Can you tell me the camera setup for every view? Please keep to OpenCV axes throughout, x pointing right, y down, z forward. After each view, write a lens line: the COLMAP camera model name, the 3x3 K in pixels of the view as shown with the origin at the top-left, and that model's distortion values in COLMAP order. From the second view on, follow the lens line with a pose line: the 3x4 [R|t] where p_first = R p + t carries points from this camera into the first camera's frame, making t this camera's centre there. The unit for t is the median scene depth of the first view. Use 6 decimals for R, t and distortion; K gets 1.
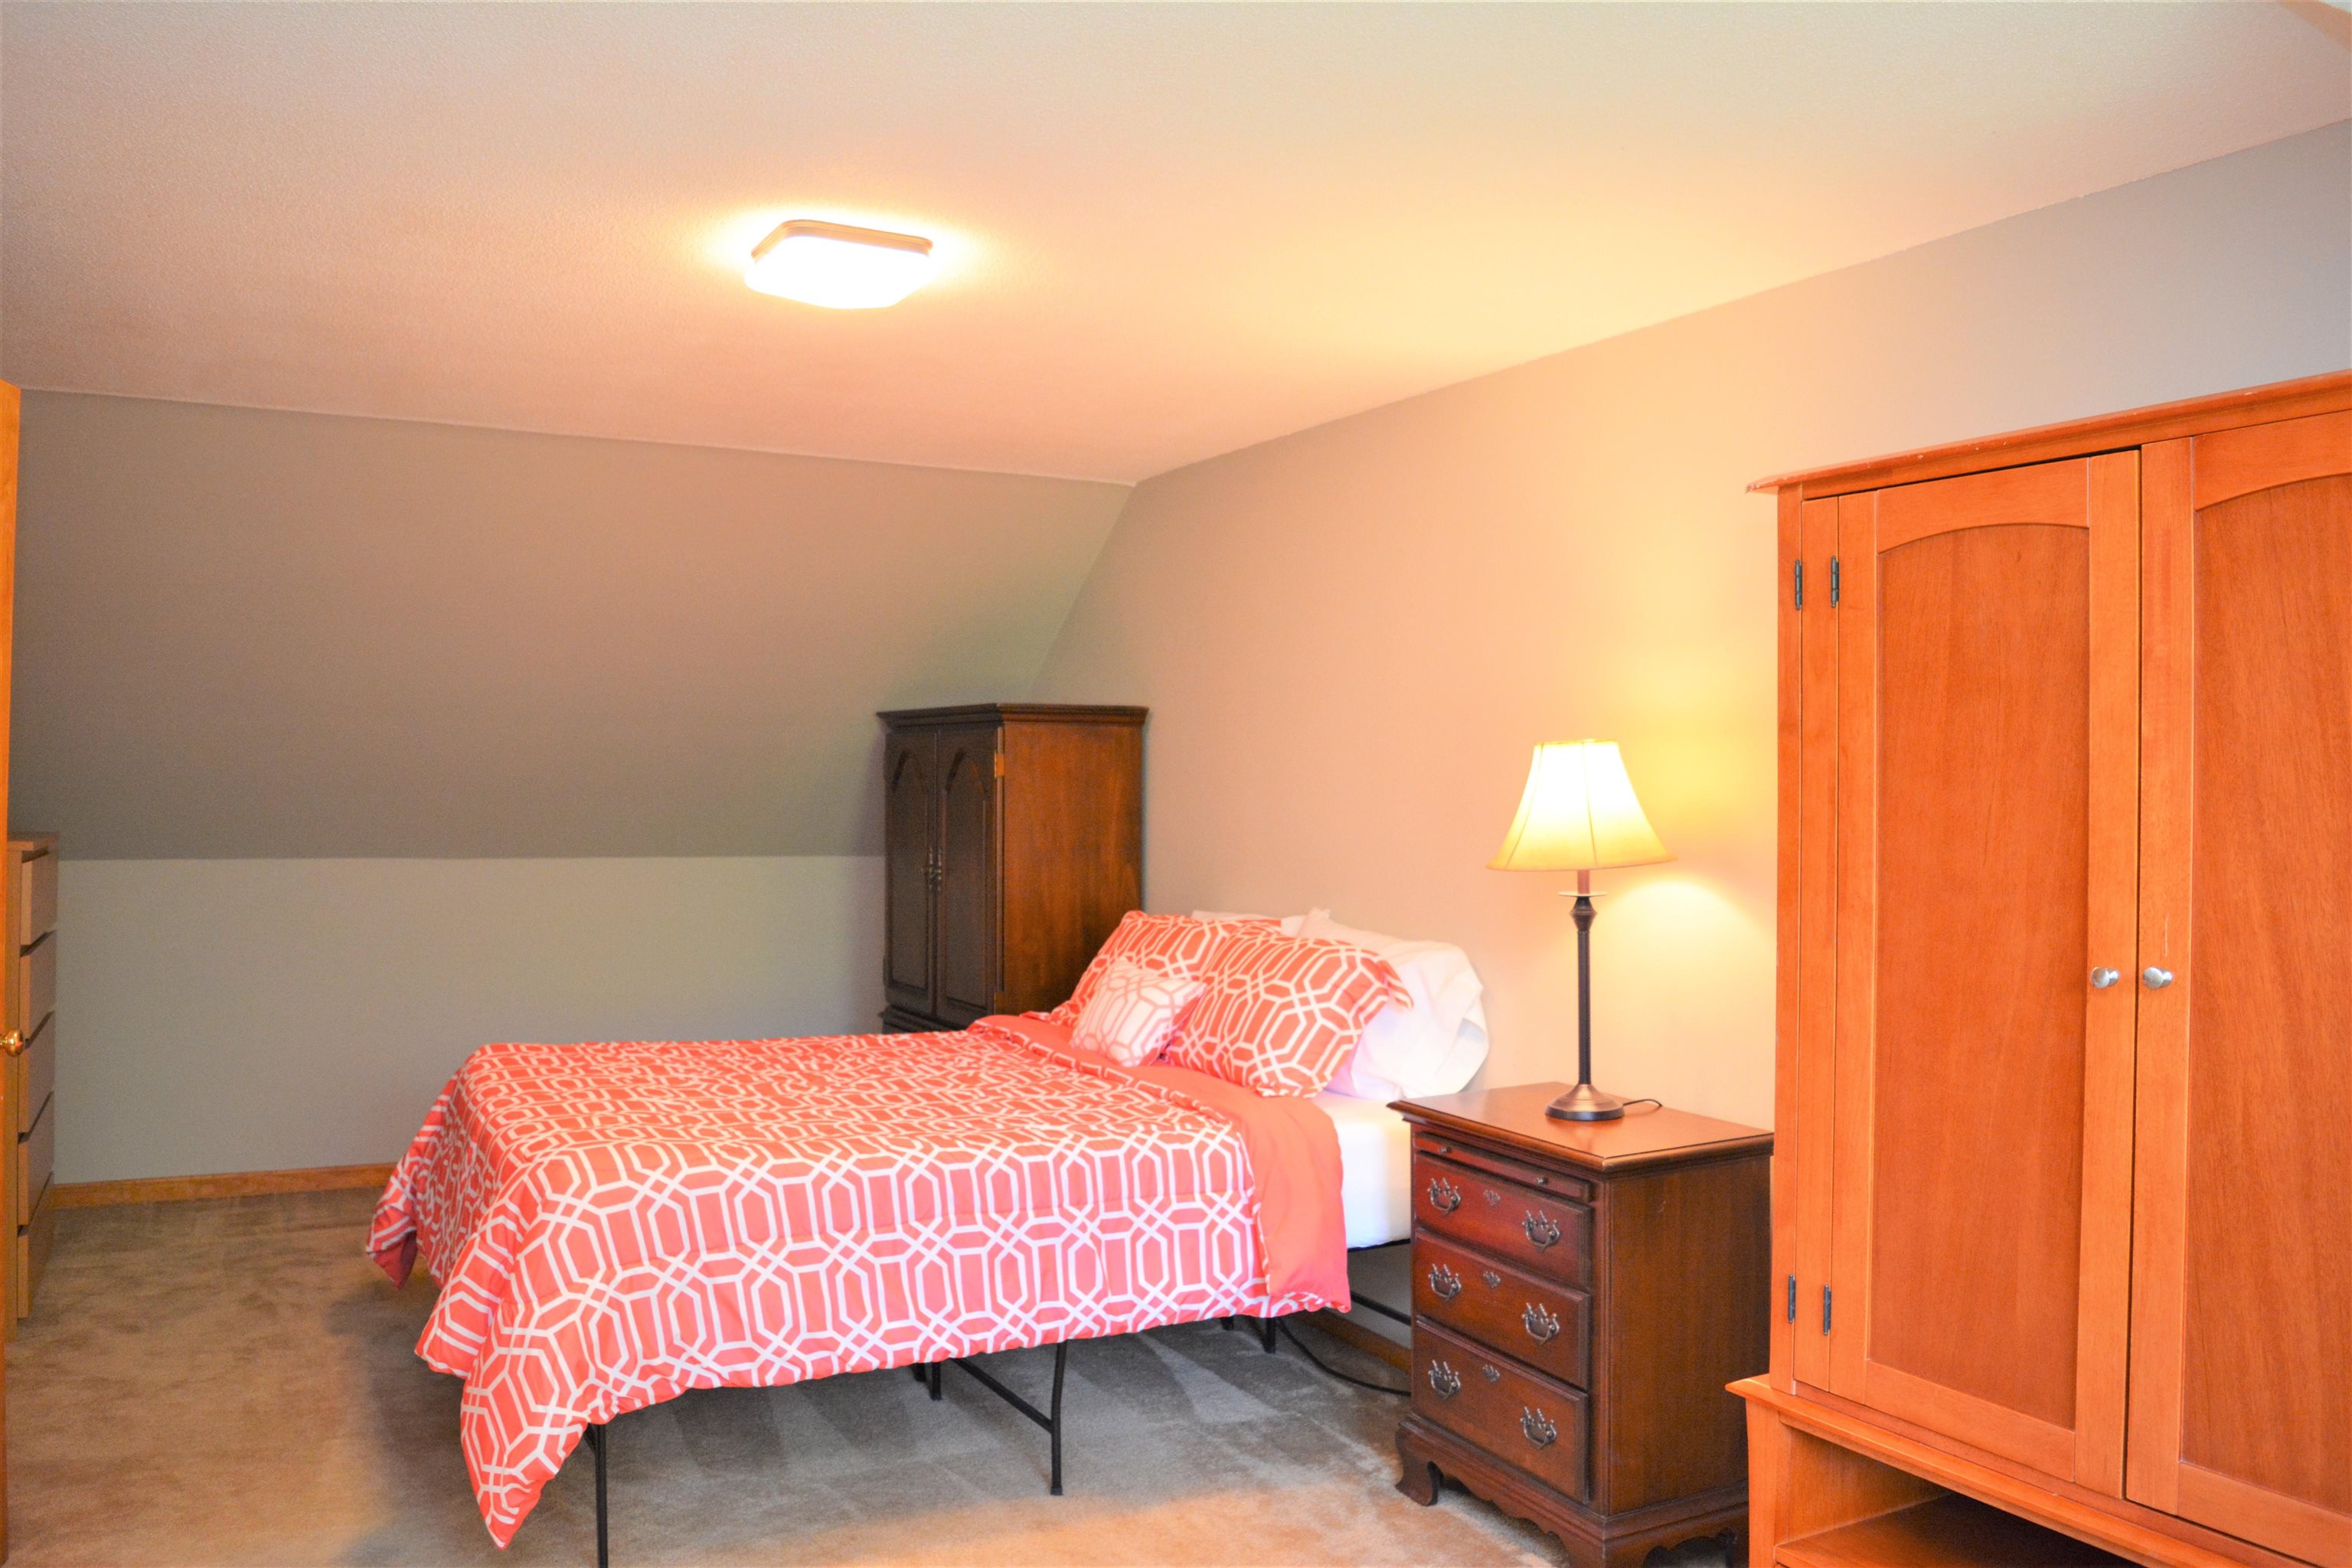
lens RADIAL K [[1808.1, 0, 1176.0], [0, 1808.1, 784.0], [0, 0, 1]] dist [-0.101257, -0.000405]
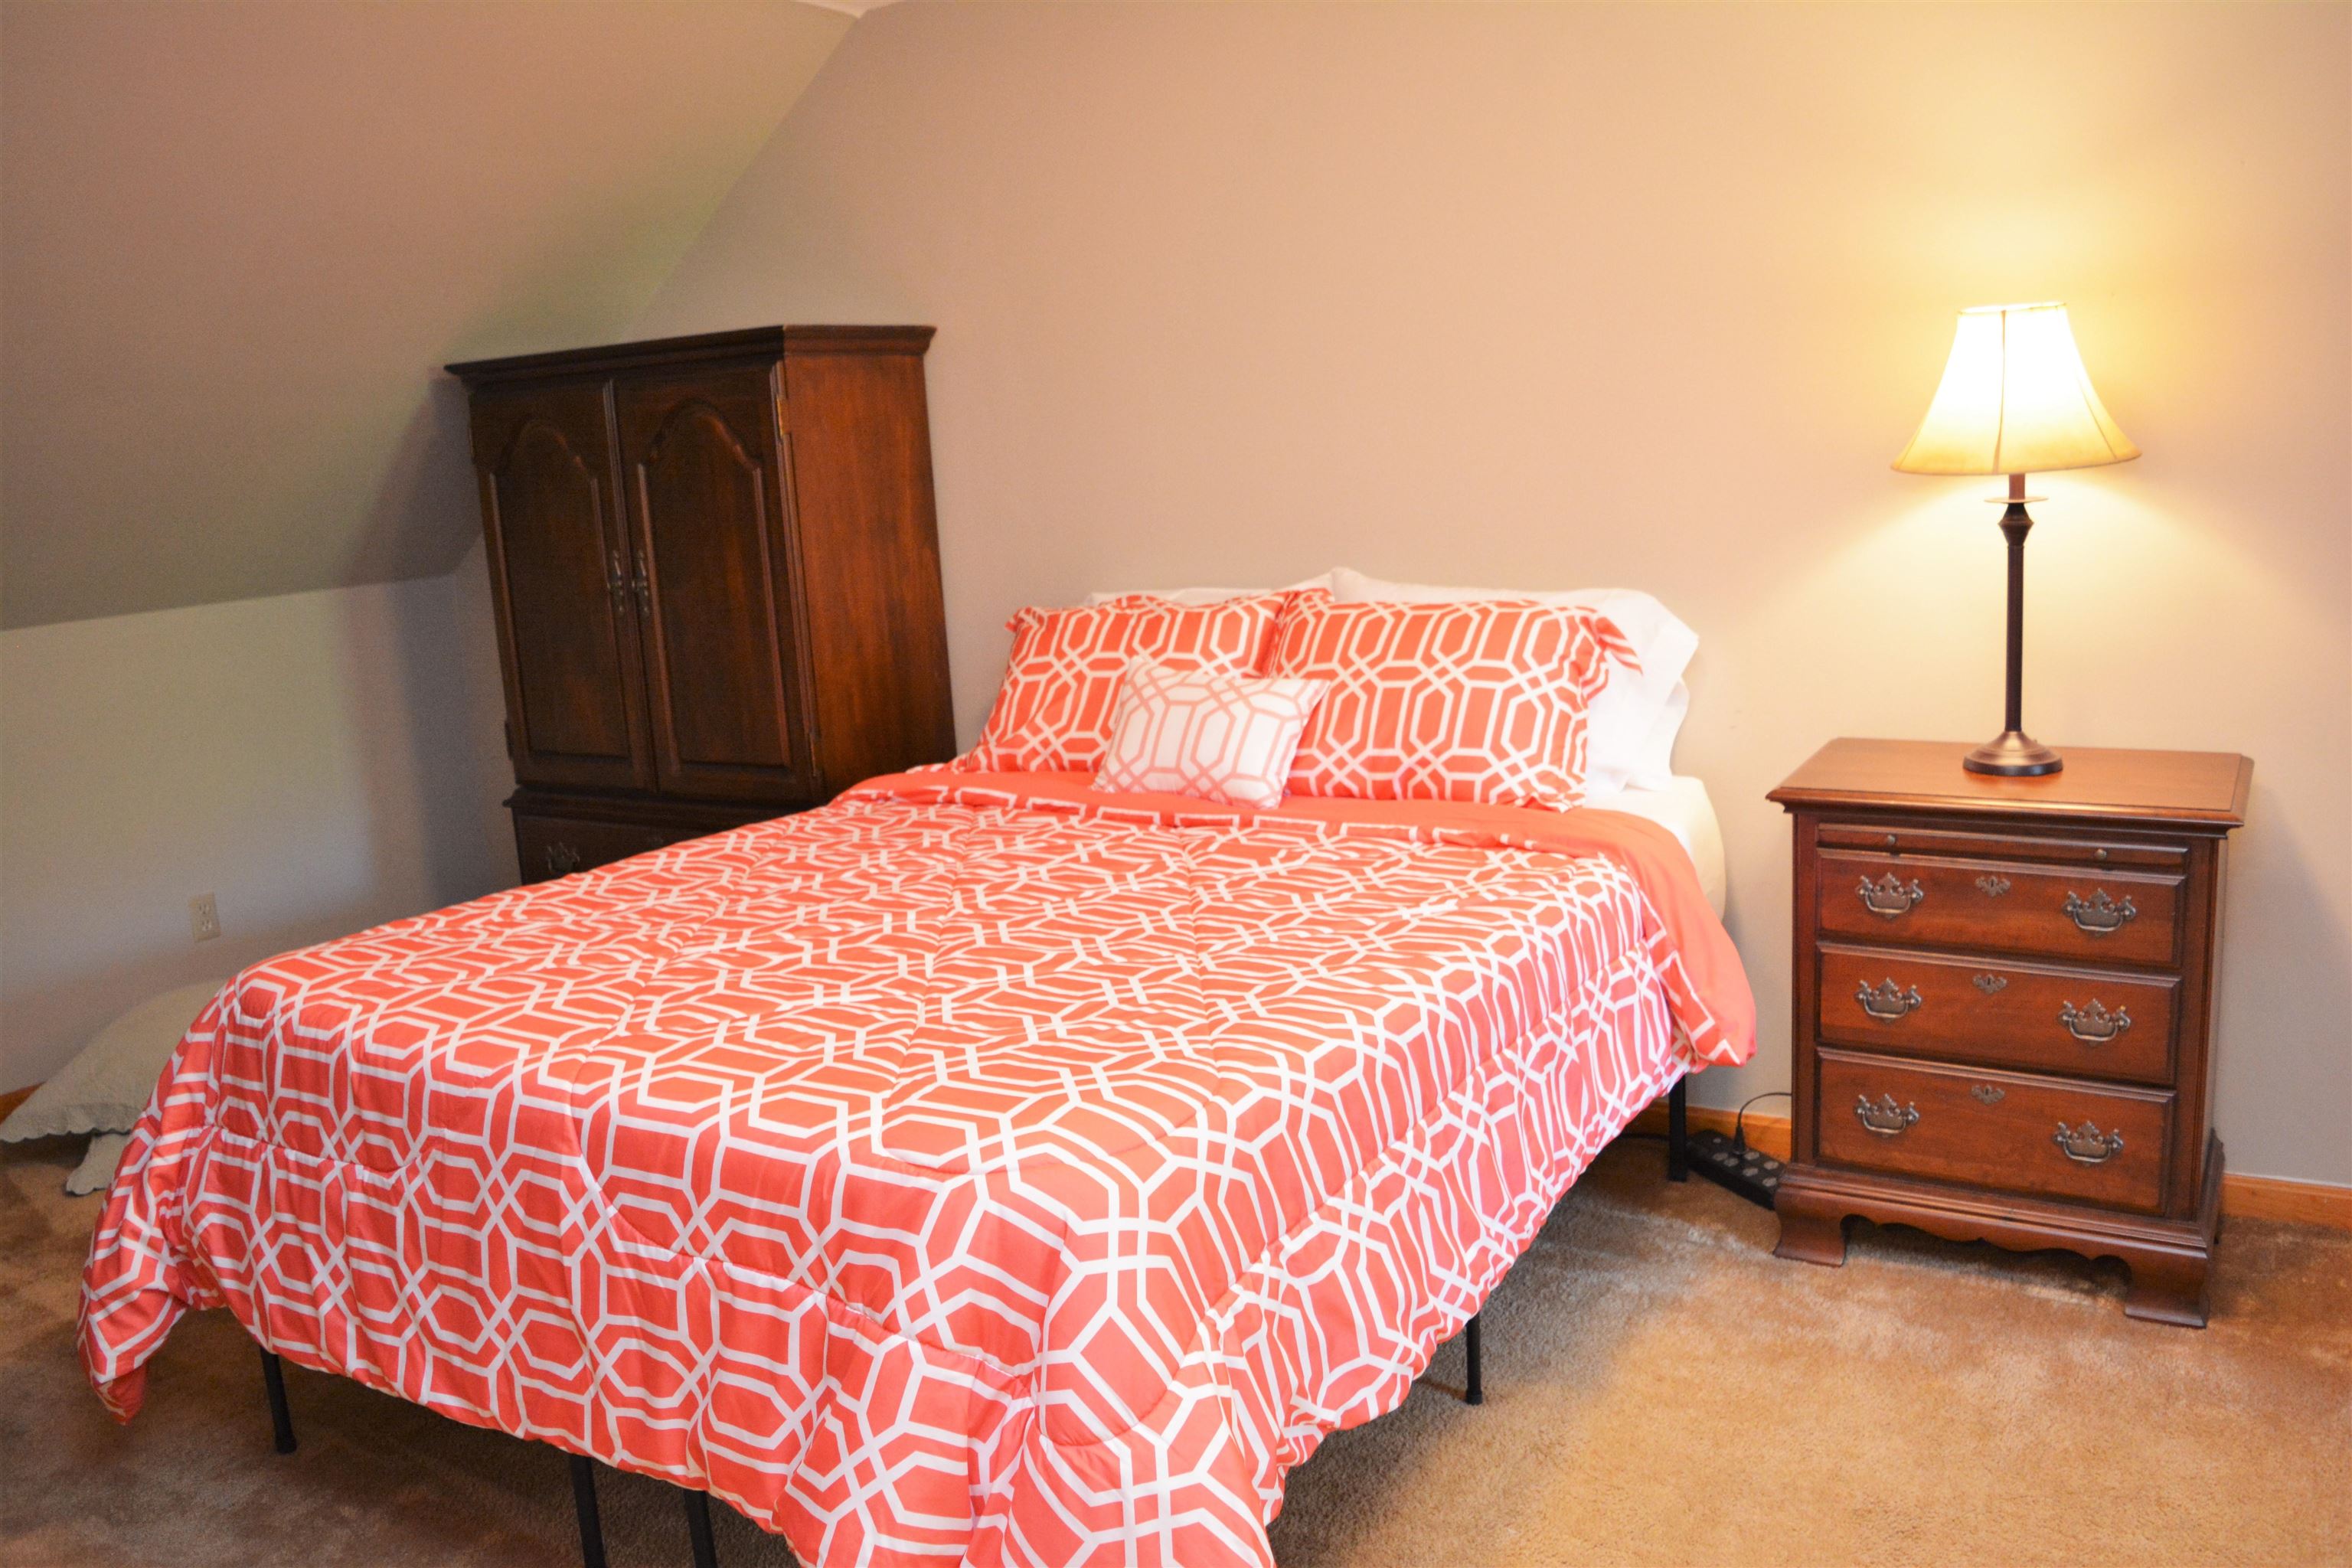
lens RADIAL K [[1826.0, 0, 1176.0], [0, 1826.0, 784.0], [0, 0, 1]] dist [-0.088302, 0.004768]
pose [[0.864453, -0.159824, 0.476632, -0.407128], [0.071713, 0.977625, 0.197752, 0.000511], [-0.497573, -0.136767, 0.856572, 0.395403]]
